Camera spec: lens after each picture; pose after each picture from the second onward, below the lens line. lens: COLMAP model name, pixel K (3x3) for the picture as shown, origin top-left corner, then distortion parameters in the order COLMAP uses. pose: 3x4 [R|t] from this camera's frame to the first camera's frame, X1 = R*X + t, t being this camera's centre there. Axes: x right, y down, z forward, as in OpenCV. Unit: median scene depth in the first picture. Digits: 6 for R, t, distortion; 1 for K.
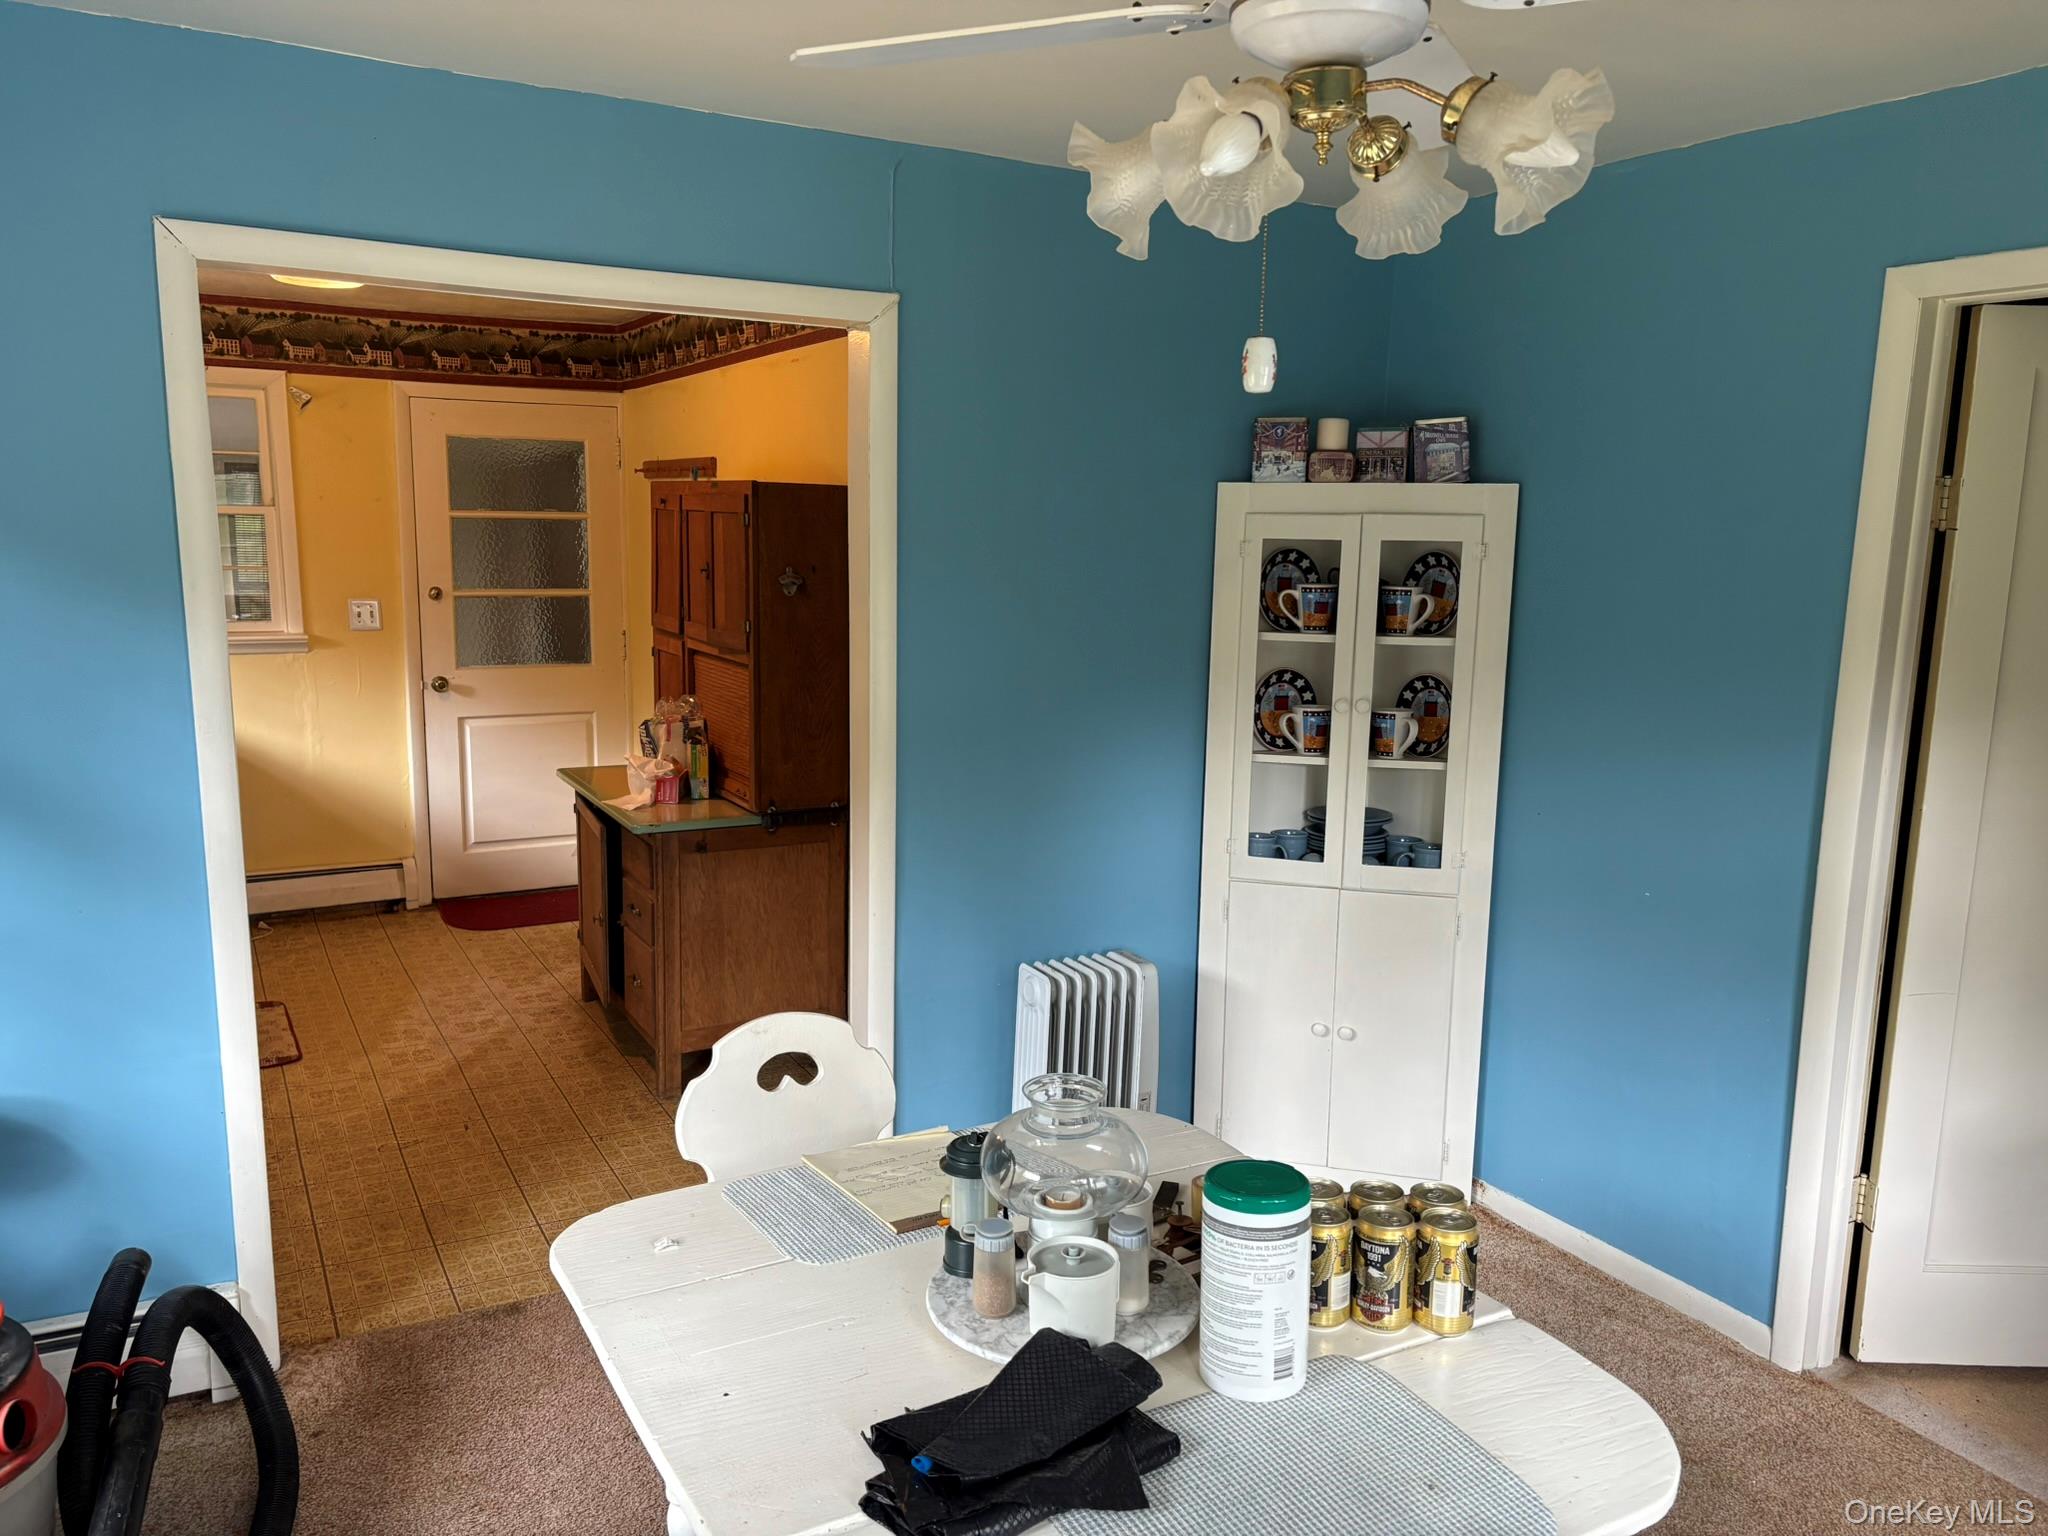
lens RADIAL K [[1518.9, 0, 1027.9], [0, 1518.9, 760.9], [0, 0, 1]] dist [0.068508, -0.077569]
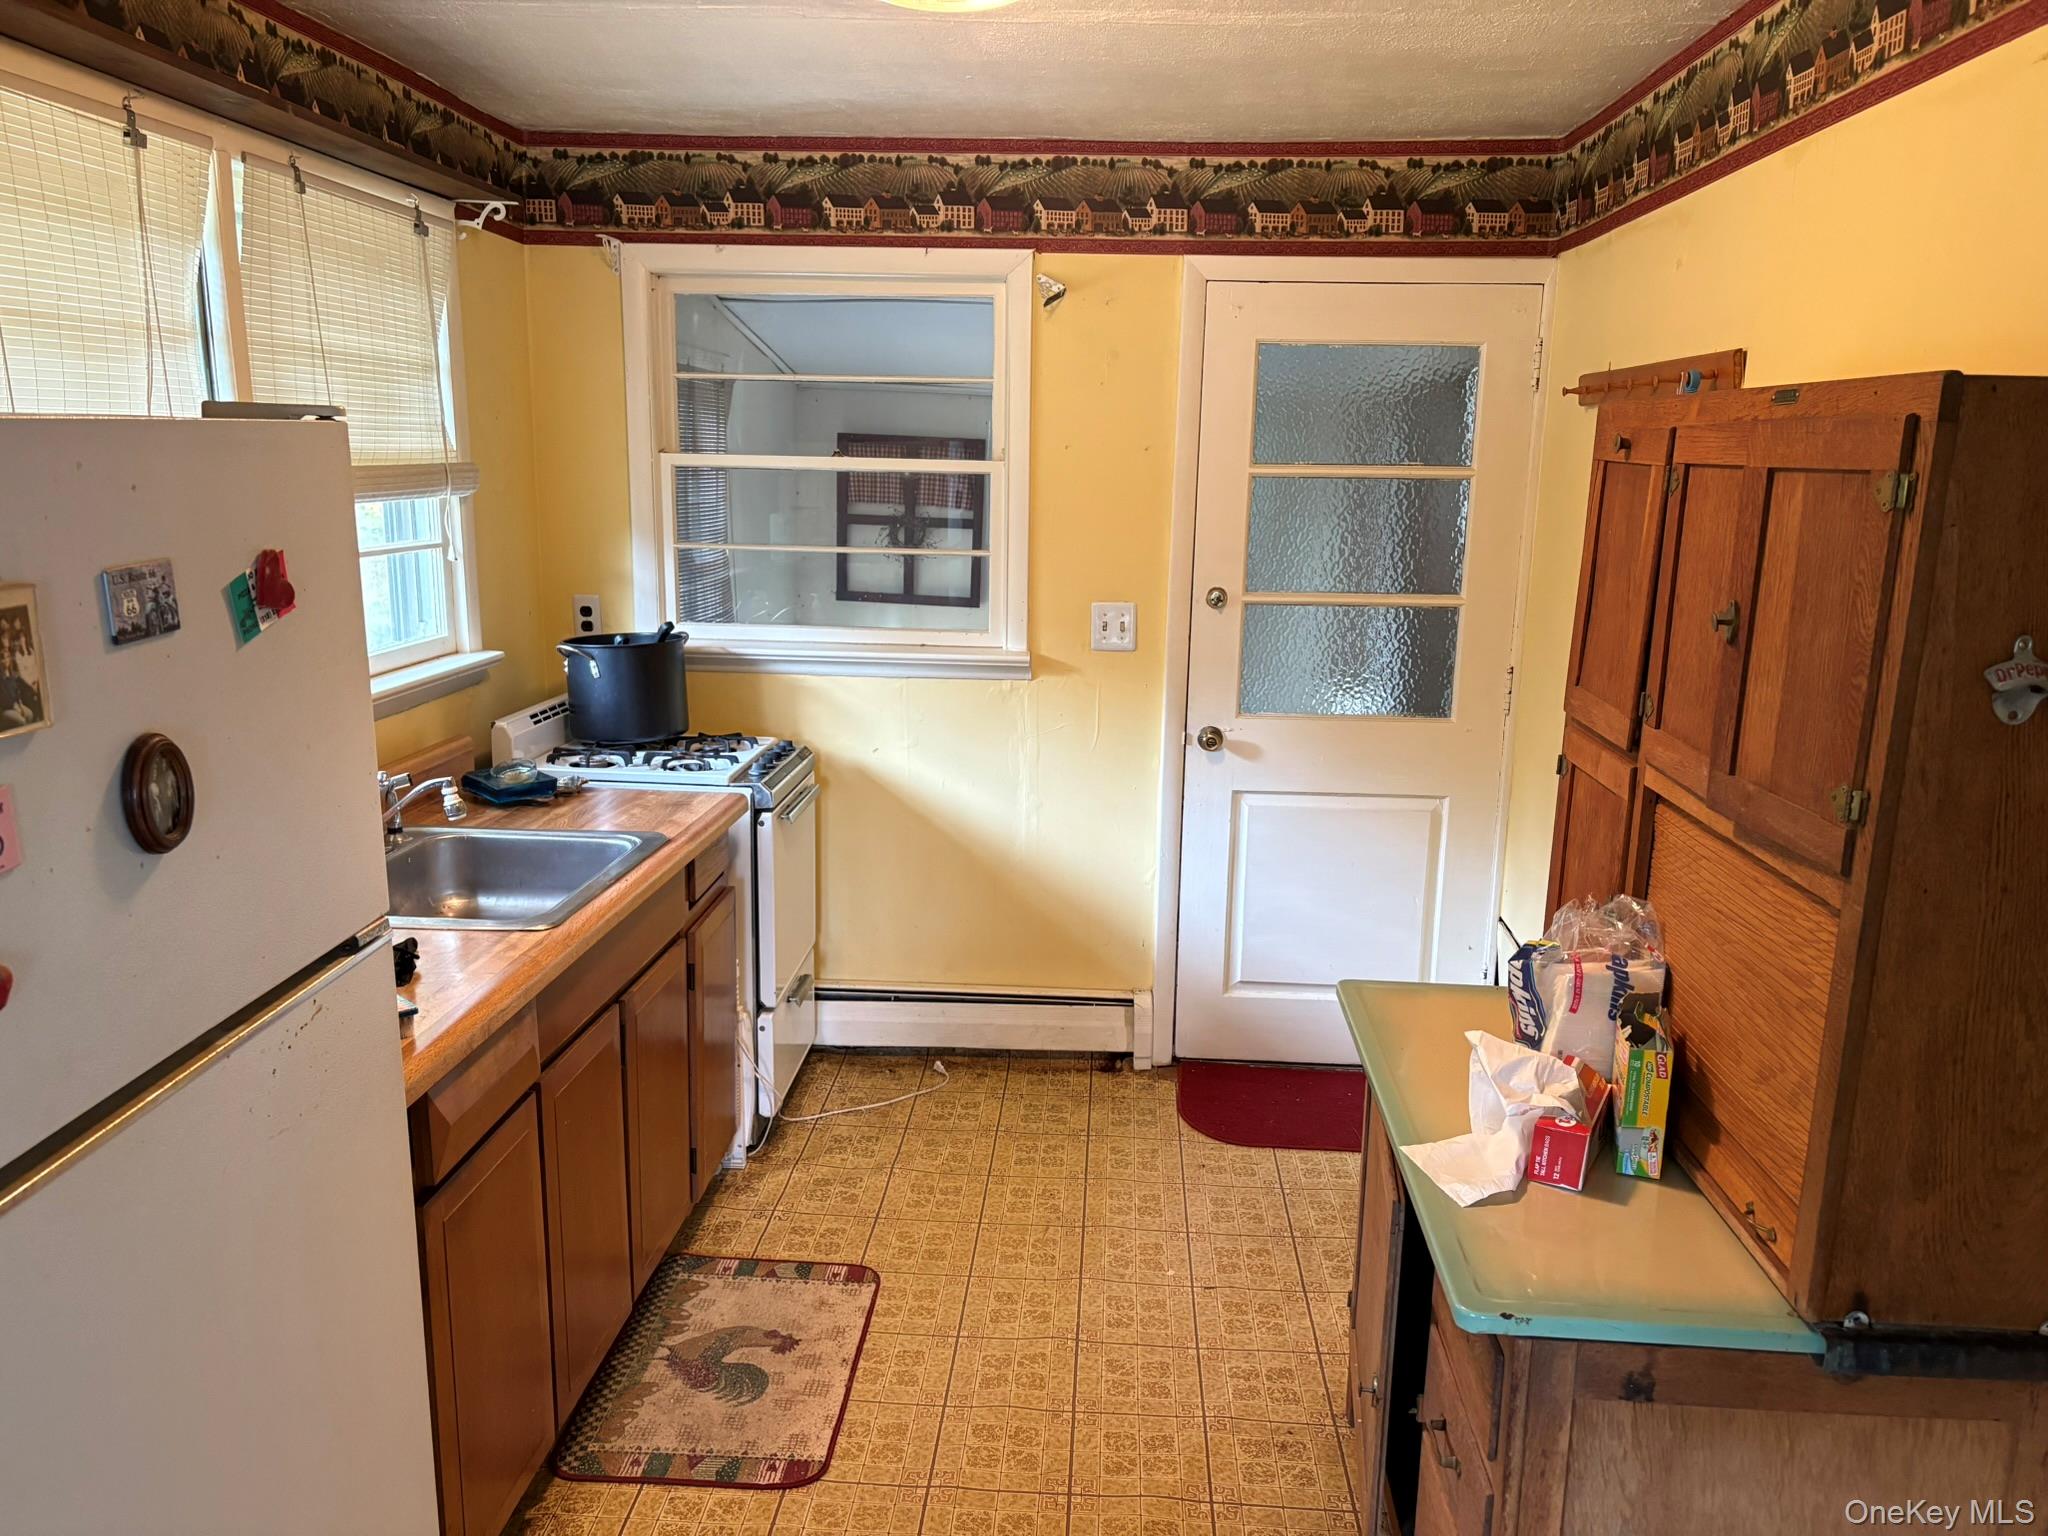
lens RADIAL K [[1485.1, 0, 1032.2], [0, 1485.1, 771.9], [0, 0, 1]] dist [0.006189, -0.002024]
pose [[0.839030, 0.114747, -0.531847, -0.120495], [-0.092686, 0.993364, 0.068100, -0.075138], [0.536132, -0.007843, 0.844098, 0.458192]]
